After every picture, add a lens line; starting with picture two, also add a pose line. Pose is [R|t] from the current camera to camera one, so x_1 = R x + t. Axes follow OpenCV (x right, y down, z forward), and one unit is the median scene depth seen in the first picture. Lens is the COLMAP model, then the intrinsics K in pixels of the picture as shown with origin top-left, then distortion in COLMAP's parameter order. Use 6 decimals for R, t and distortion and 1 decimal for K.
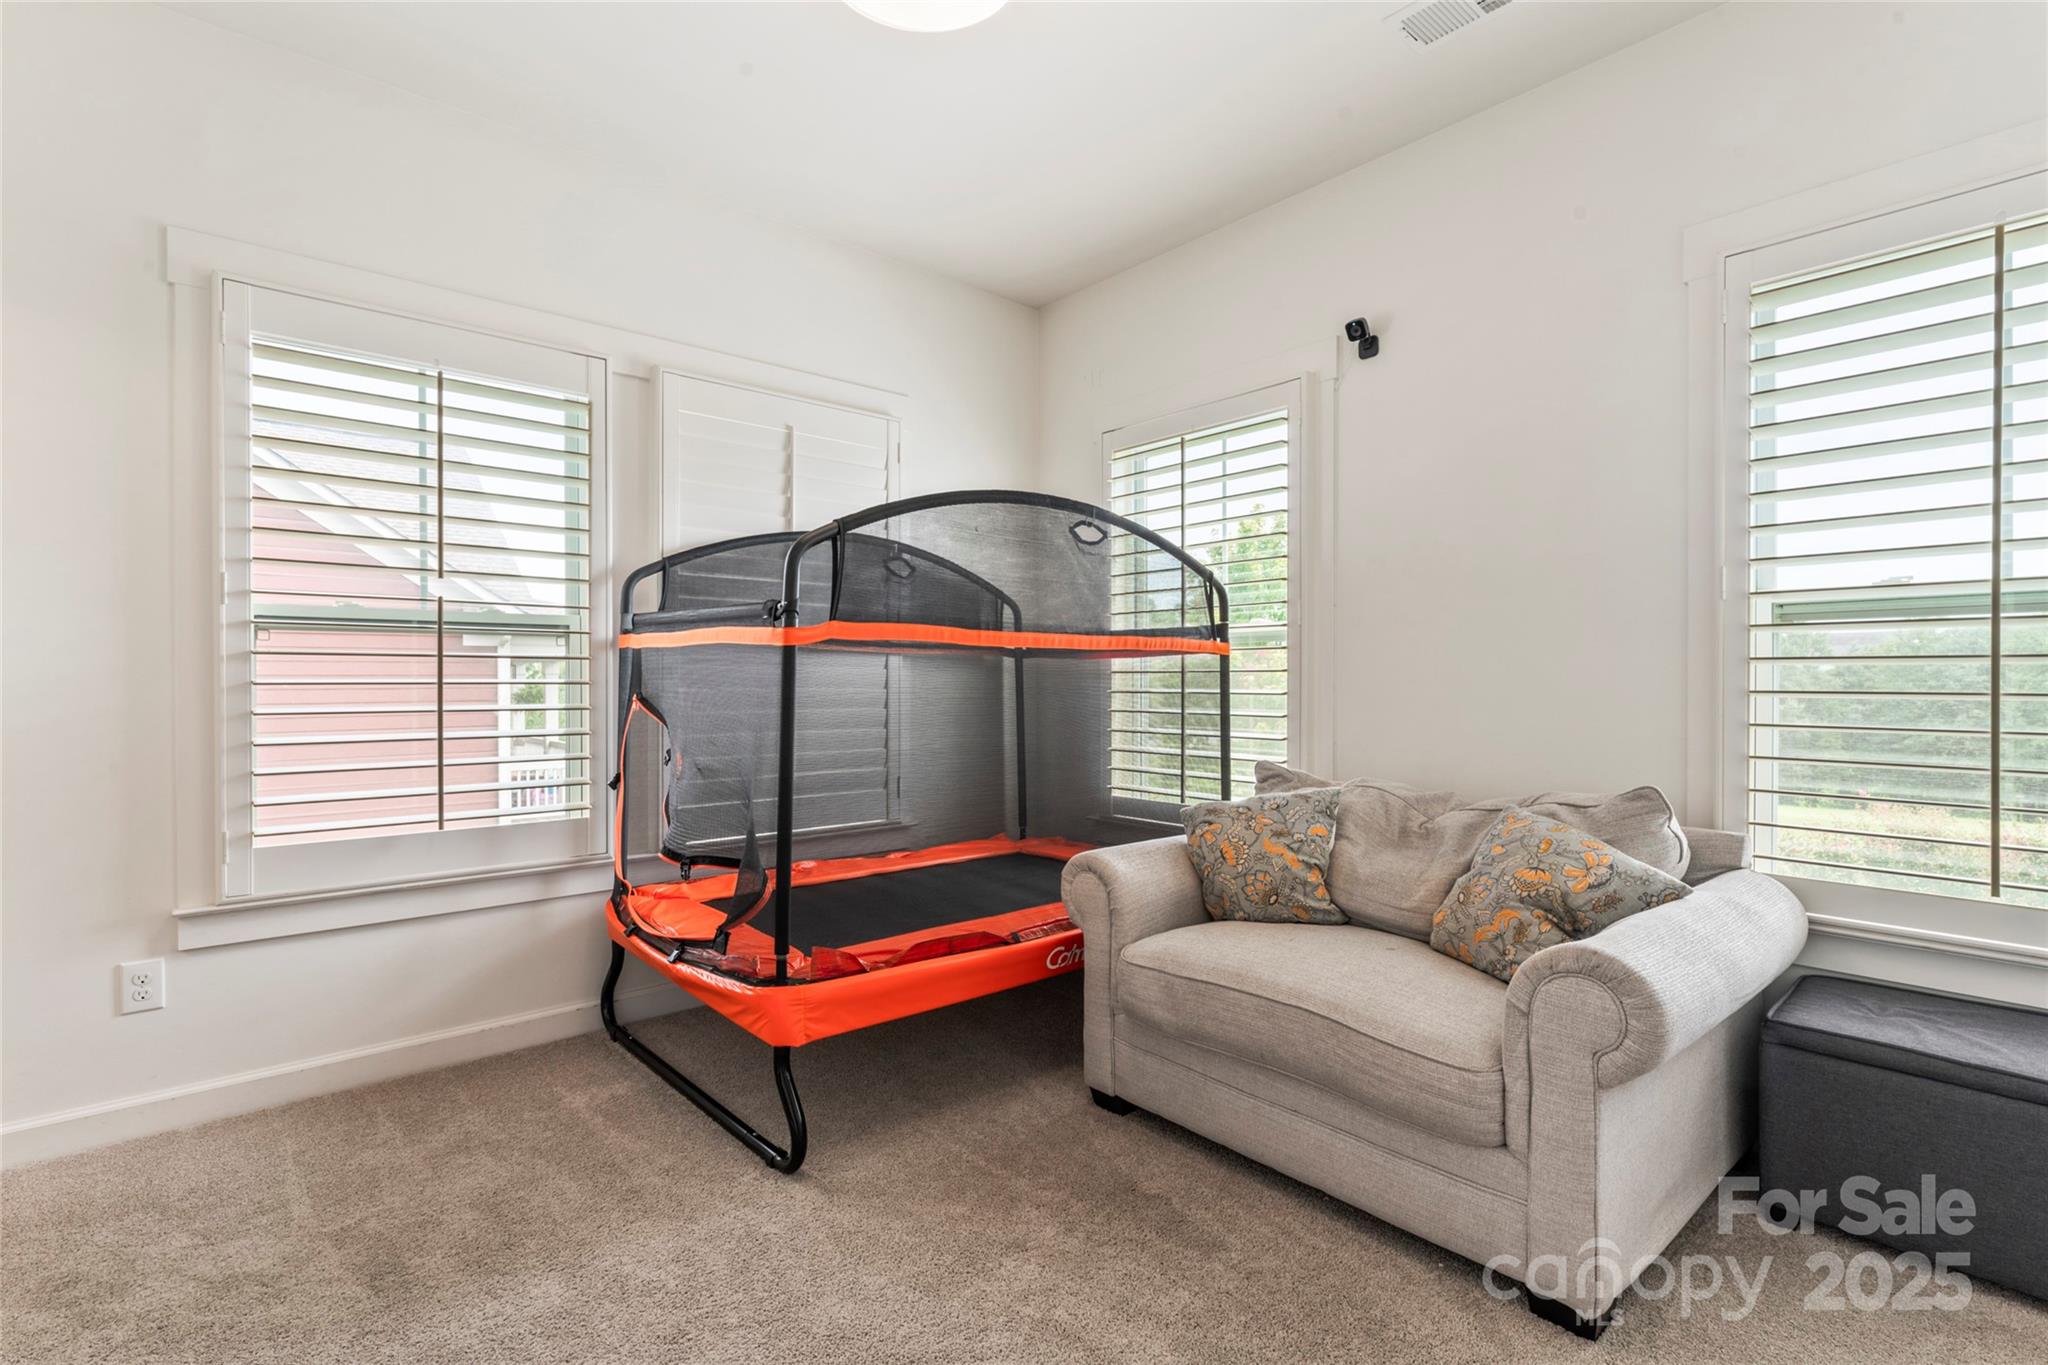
lens RADIAL K [[952.6, 0, 1016.5], [0, 952.6, 672.8], [0, 0, 1]] dist [0.001540, 0.000279]
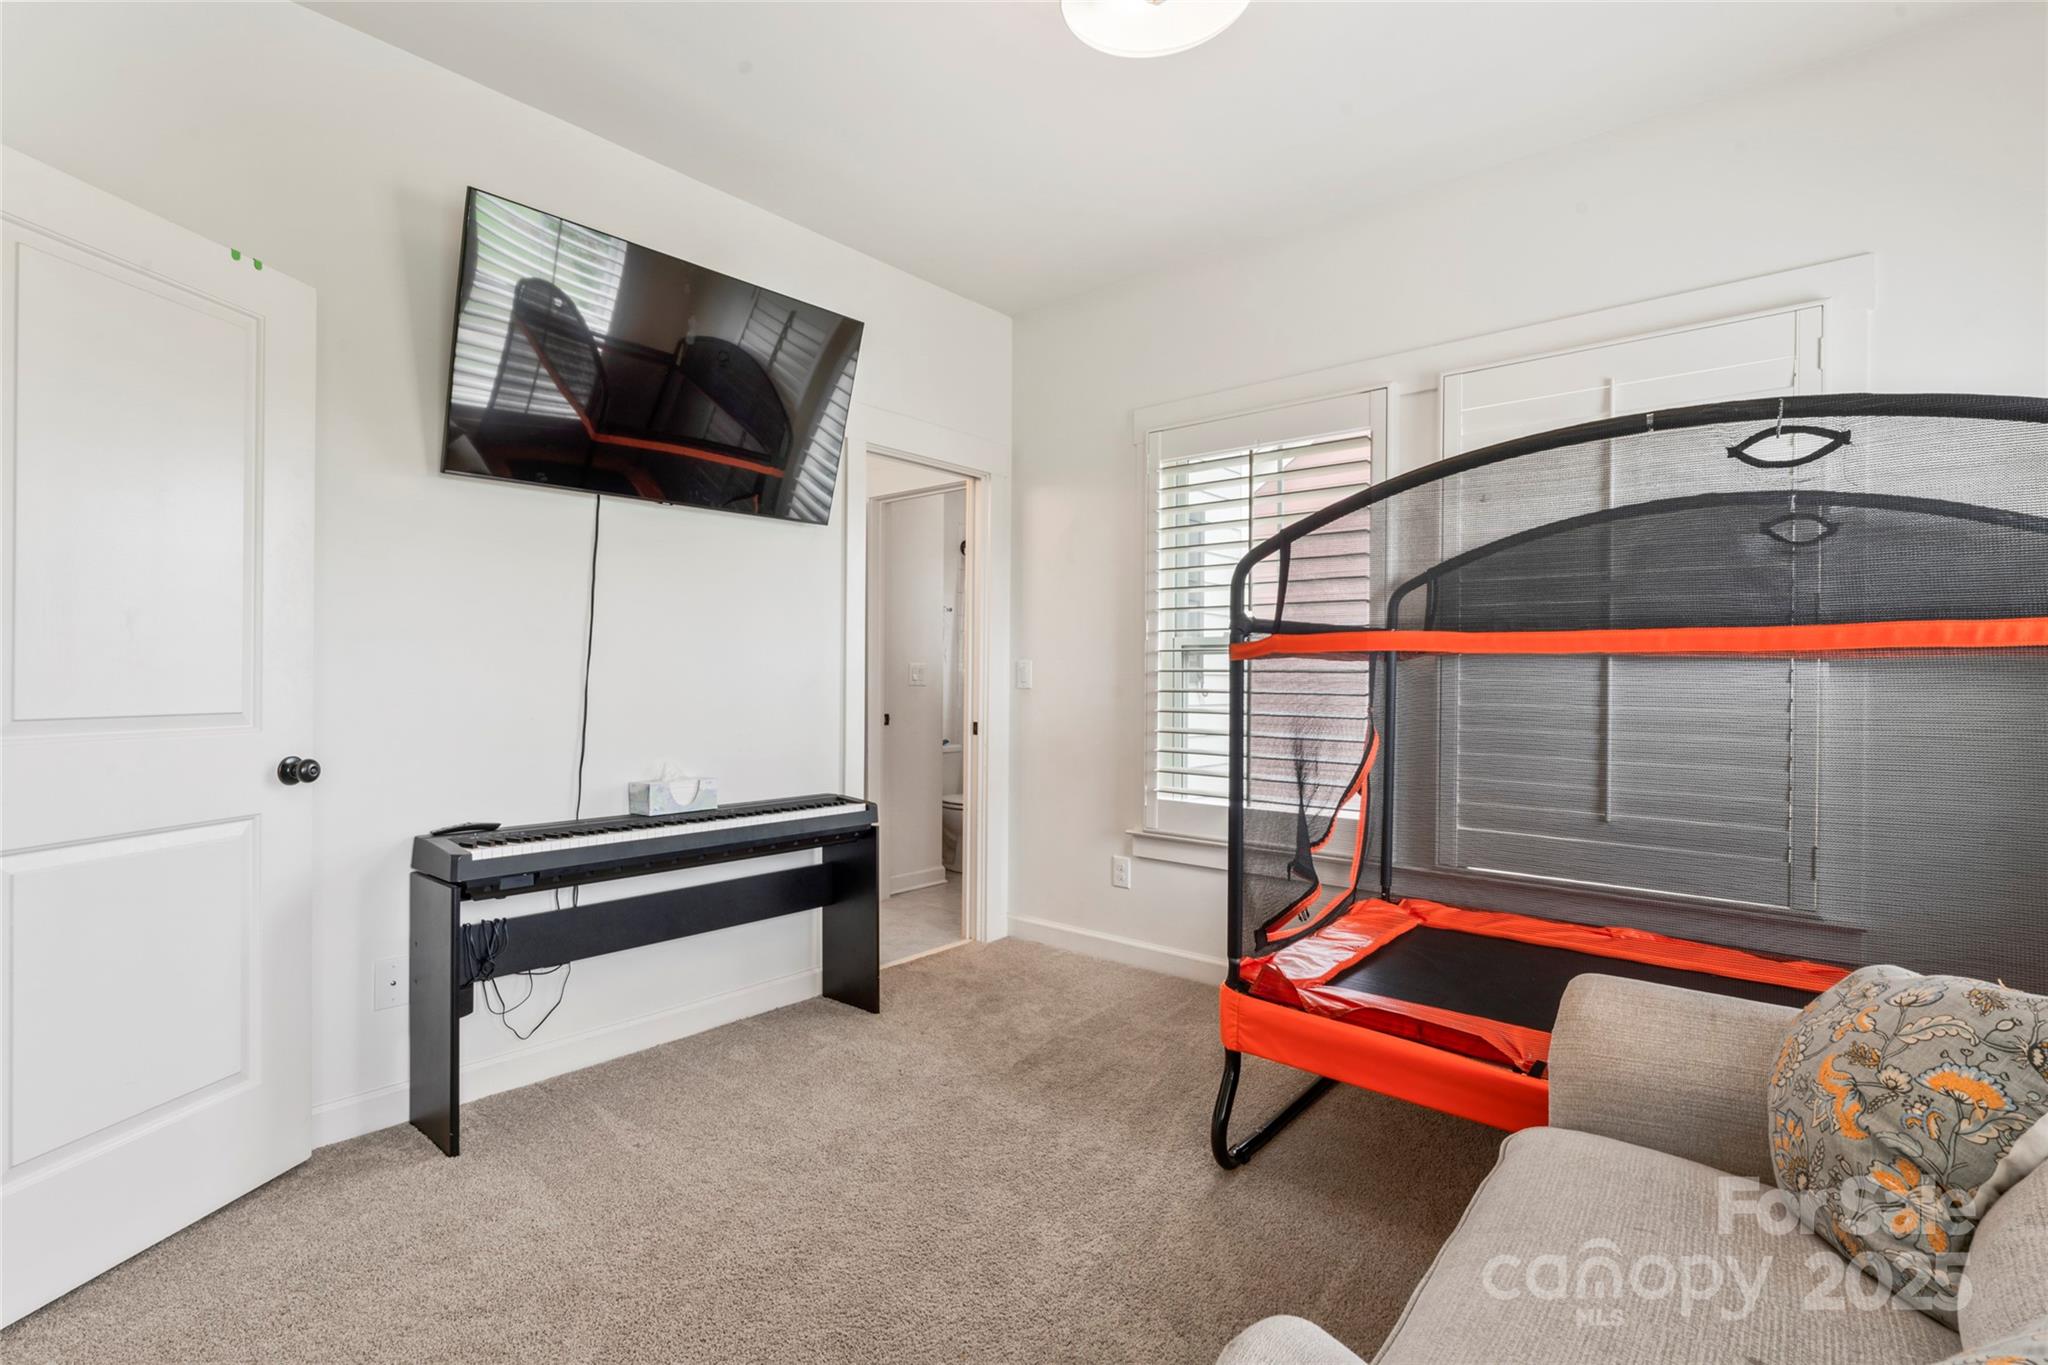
lens RADIAL K [[952.6, 0, 1016.5], [0, 952.6, 672.8], [0, 0, 1]] dist [0.001540, 0.000279]
pose [[0.147528, -0.006460, -0.989037, 0.688886], [-0.001180, 0.999977, -0.006708, -0.008790], [0.989057, 0.002157, 0.147517, 0.558544]]
